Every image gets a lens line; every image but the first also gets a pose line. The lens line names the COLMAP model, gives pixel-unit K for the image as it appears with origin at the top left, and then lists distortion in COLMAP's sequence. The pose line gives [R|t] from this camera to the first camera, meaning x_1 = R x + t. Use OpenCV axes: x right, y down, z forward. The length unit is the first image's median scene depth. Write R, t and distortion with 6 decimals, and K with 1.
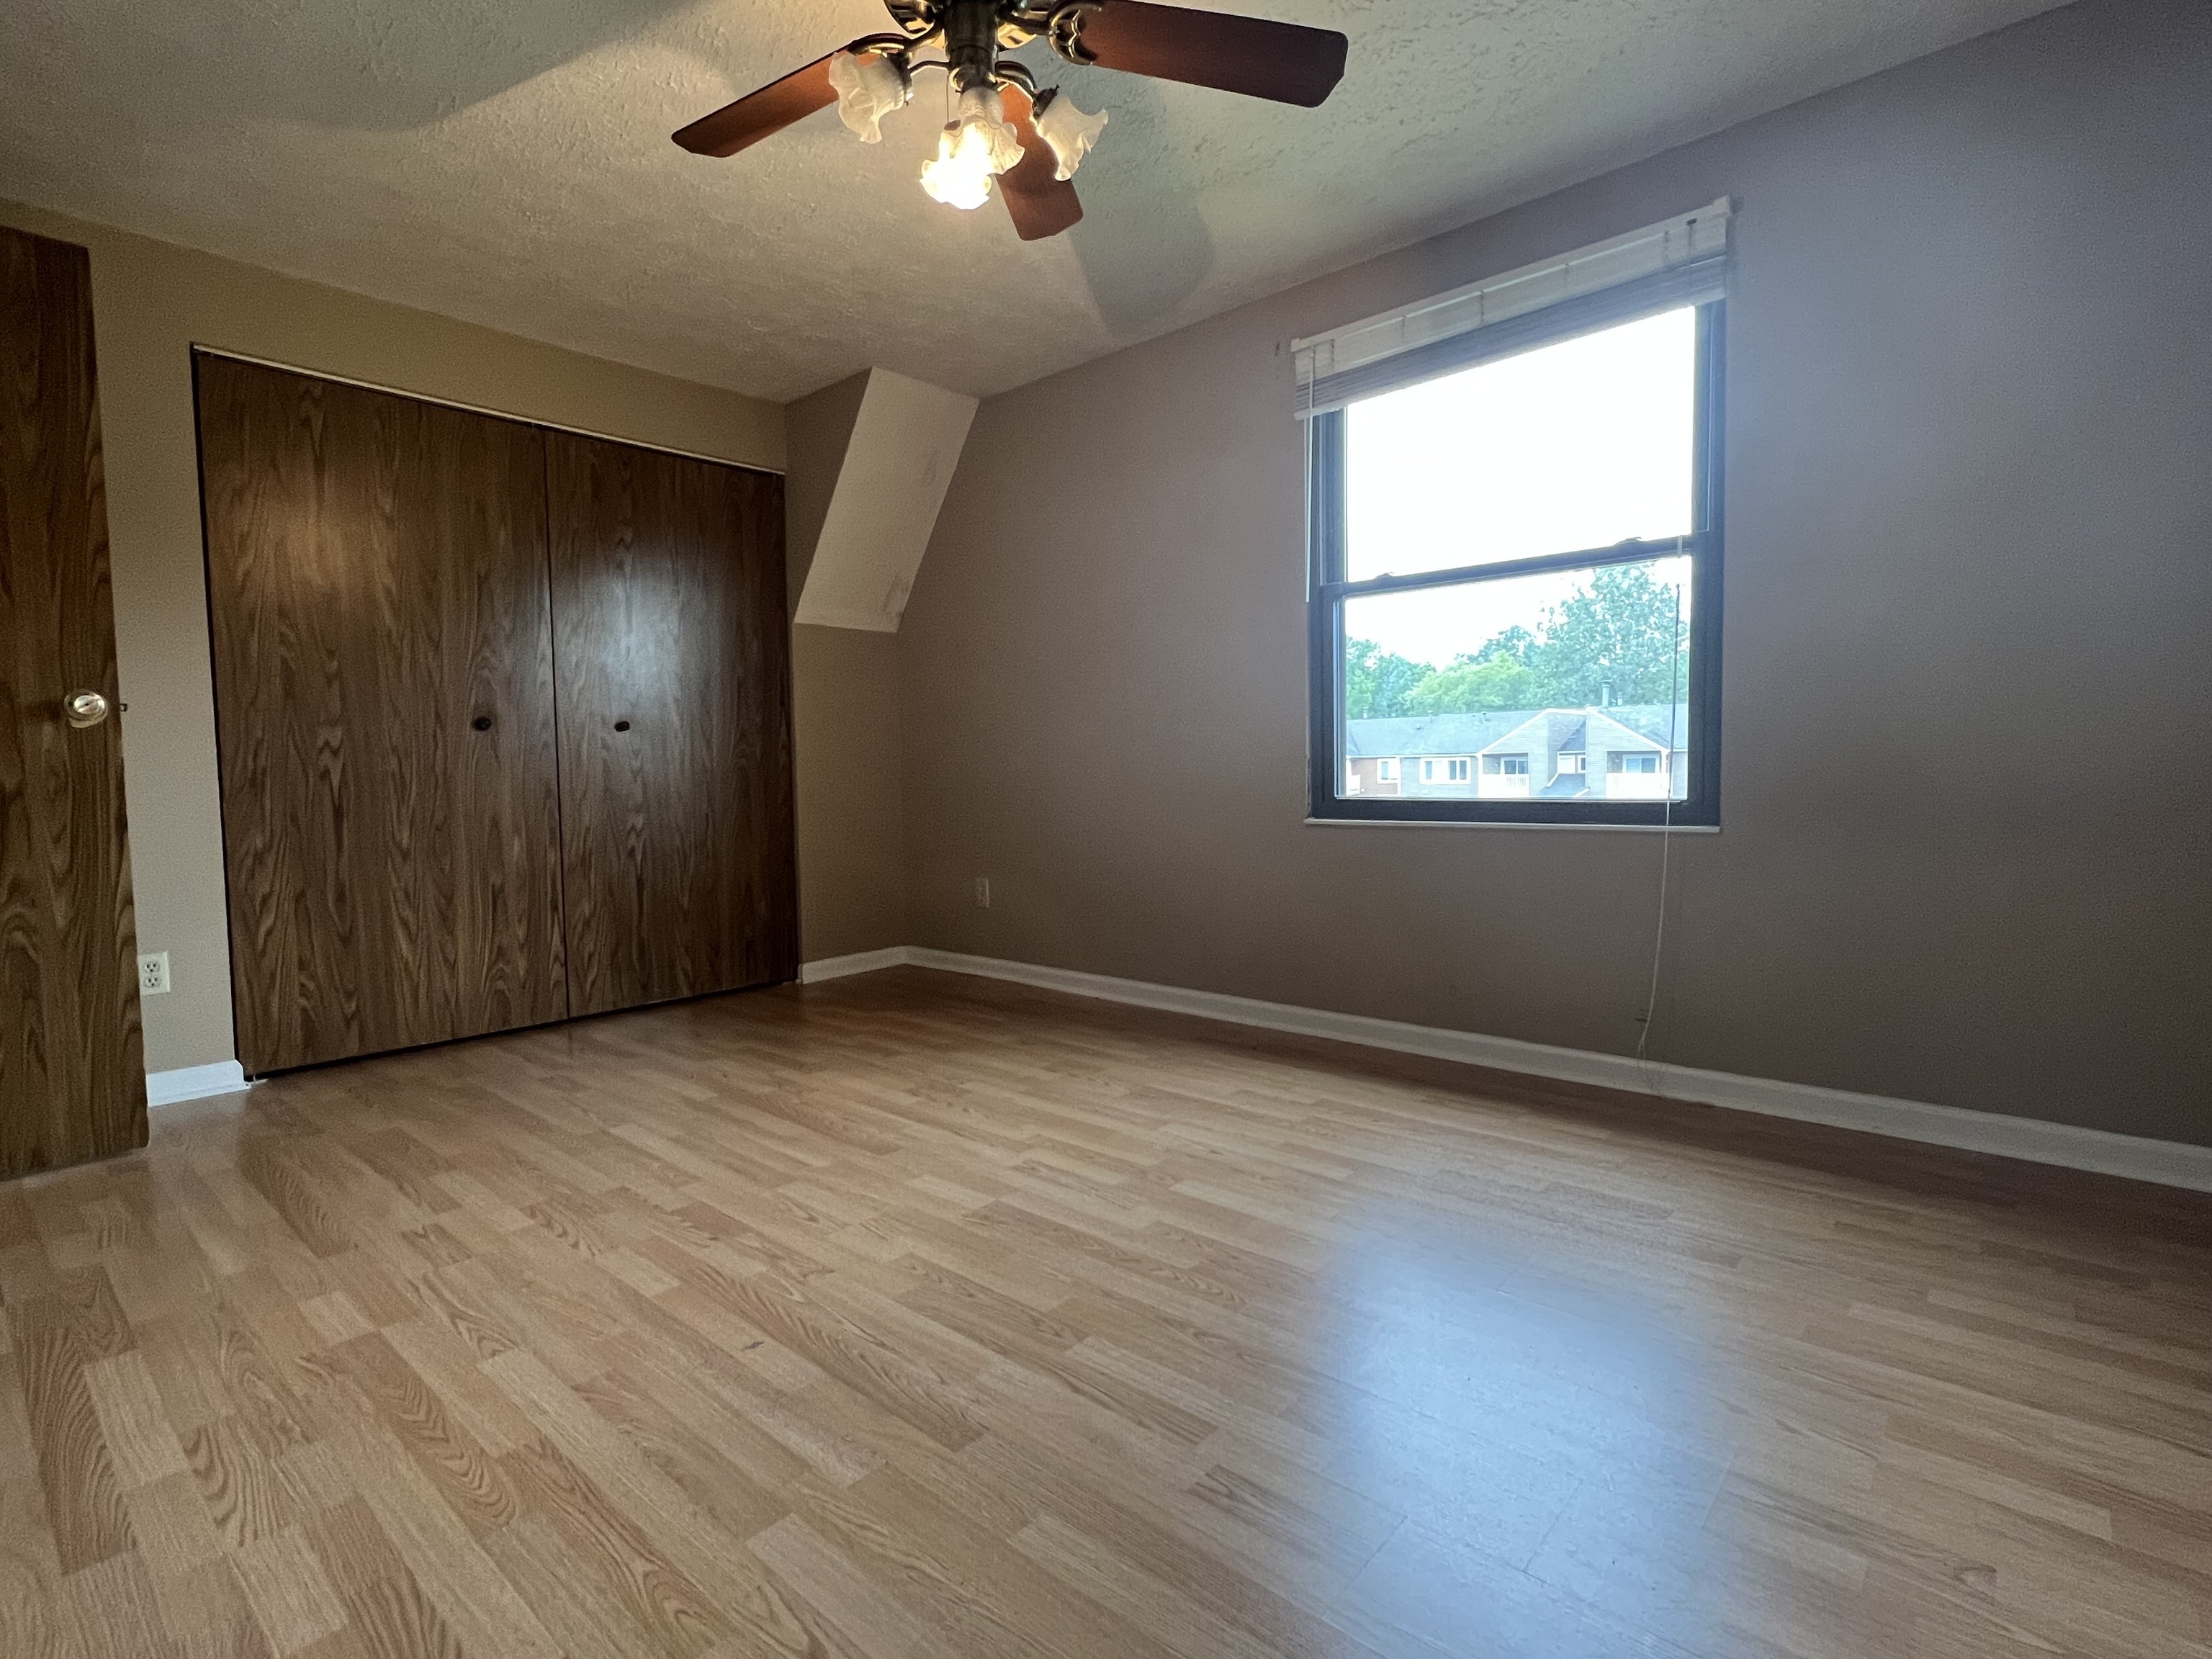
lens RADIAL K [[1063.6, 0, 1104.8], [0, 1063.6, 830.1], [0, 0, 1]] dist [-0.002470, 0.001473]
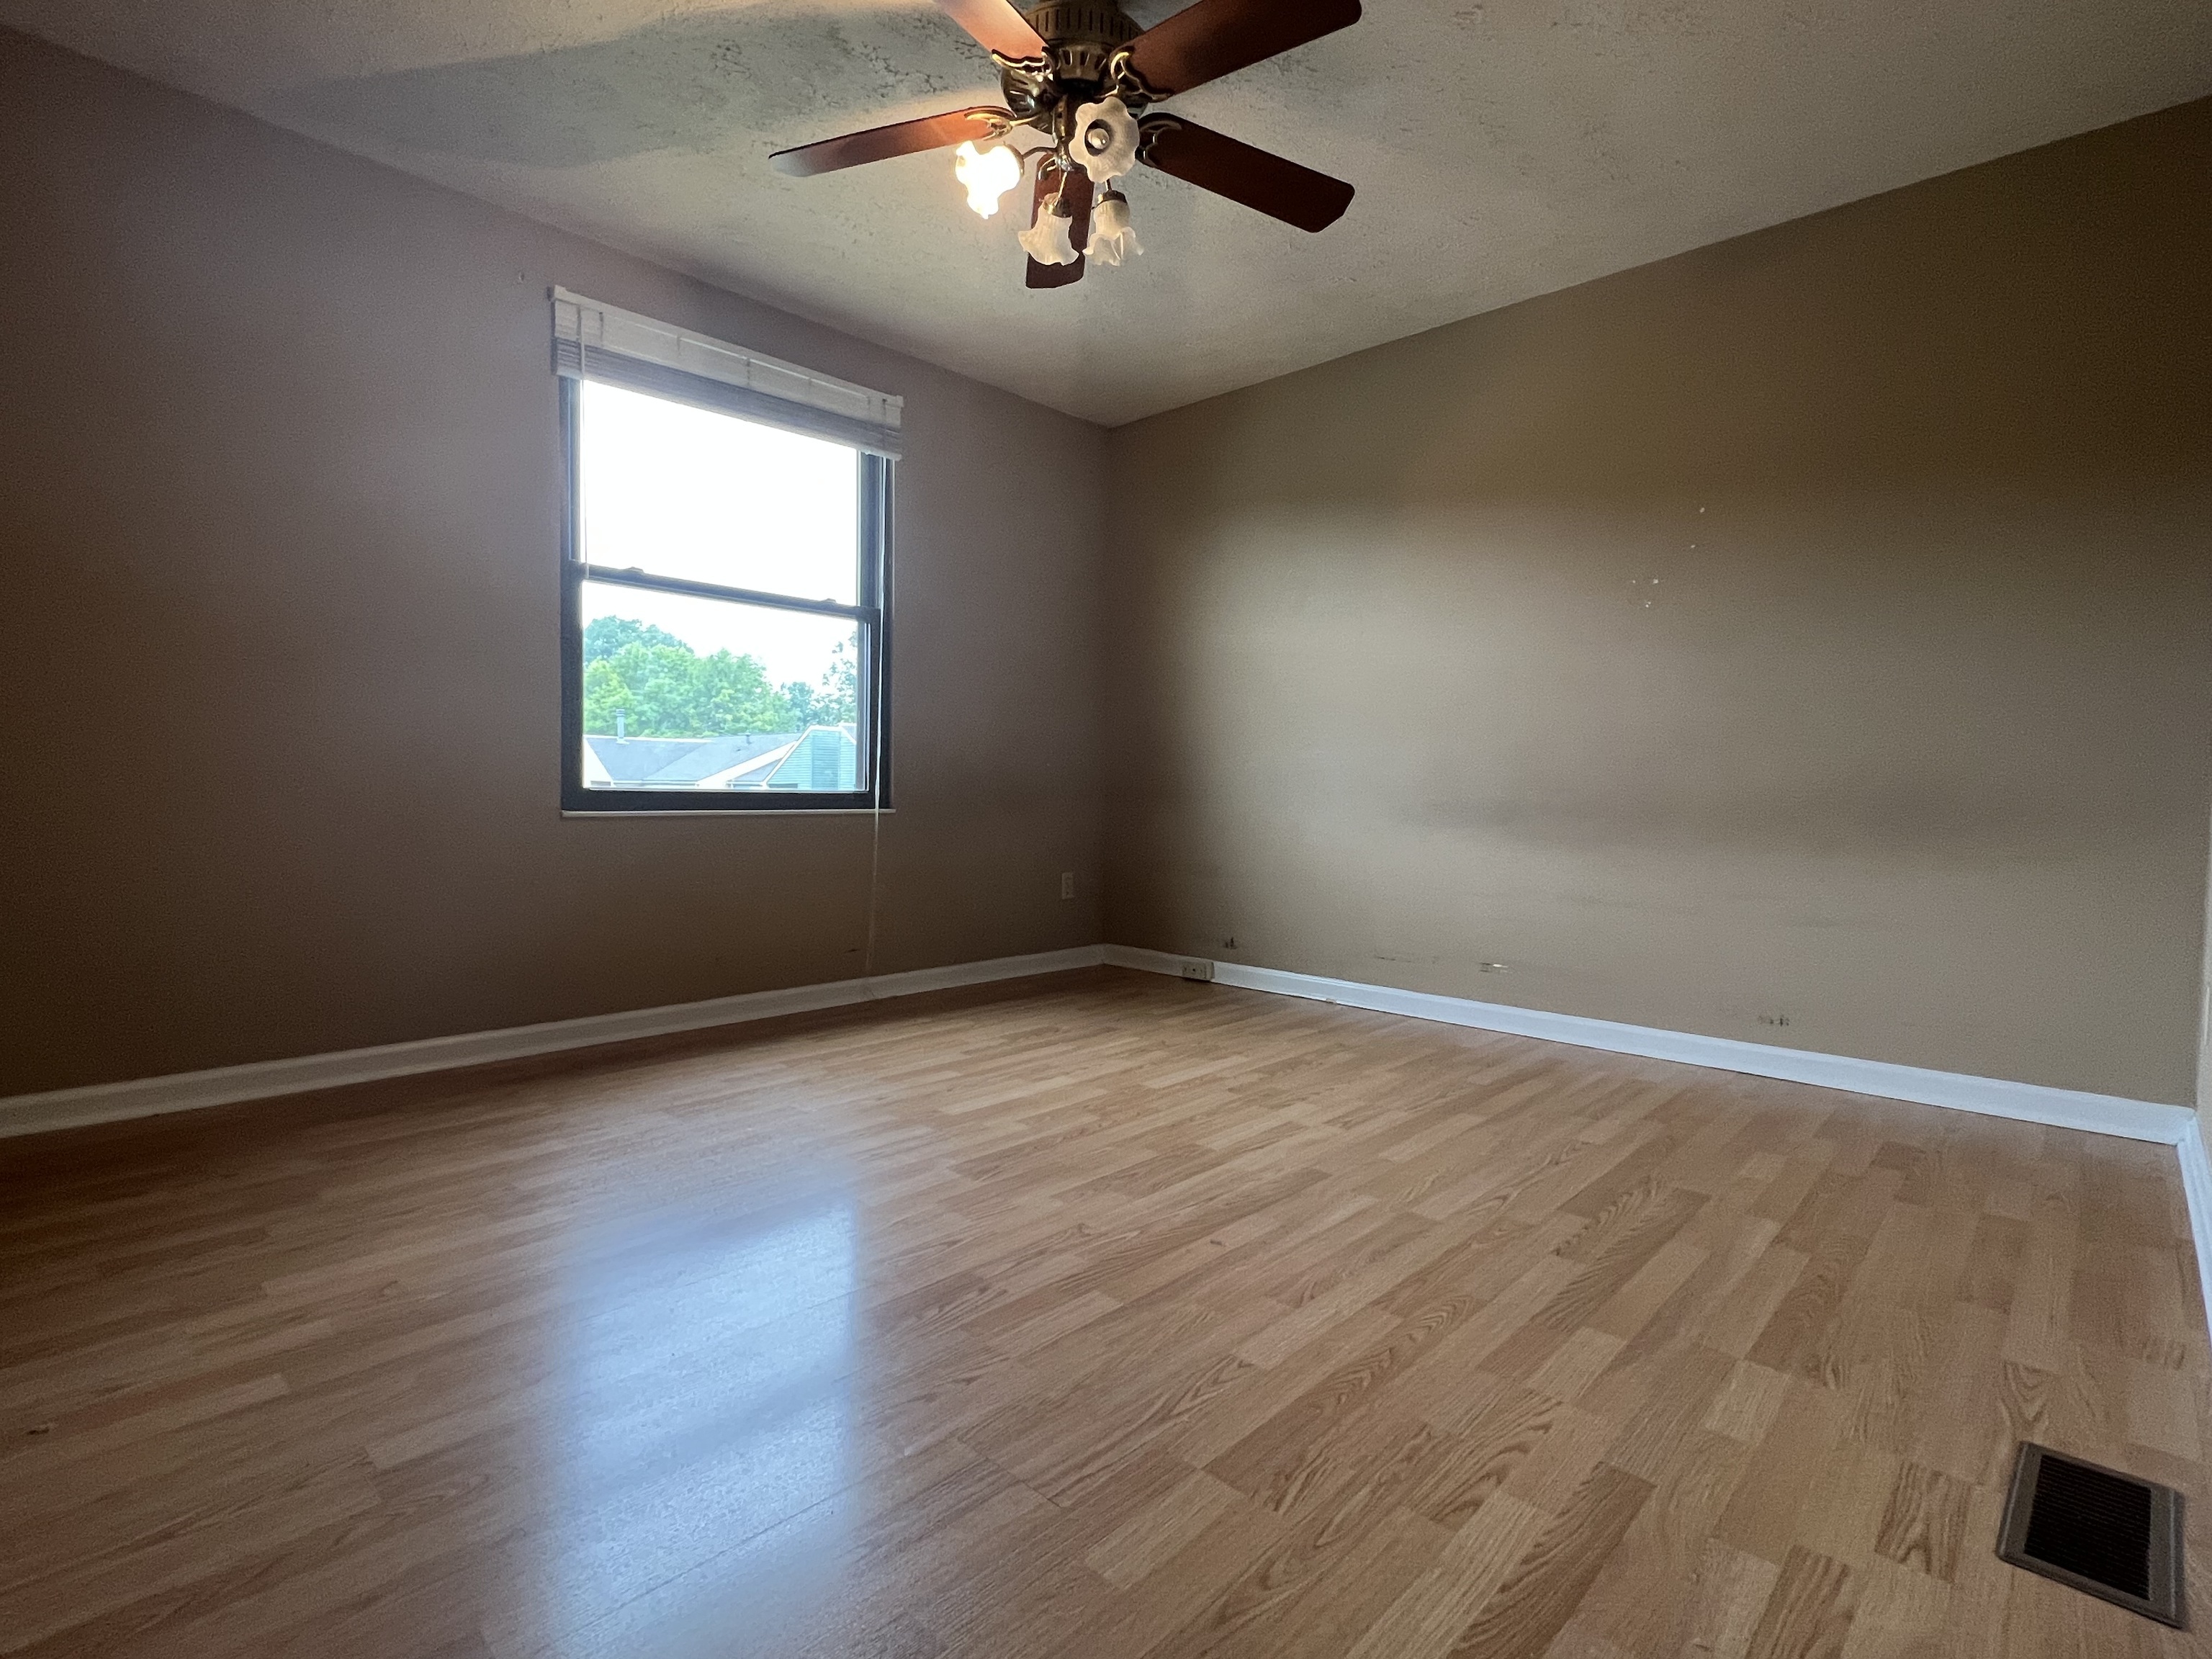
lens RADIAL K [[1063.6, 0, 1085.4], [0, 1063.6, 831.1], [0, 0, 1]] dist [-0.002470, 0.001473]
pose [[0.047049, -0.021055, 0.998671, -1.240071], [0.045600, 0.998781, 0.018909, 0.015968], [-0.997851, 0.044649, 0.047952, 0.905198]]
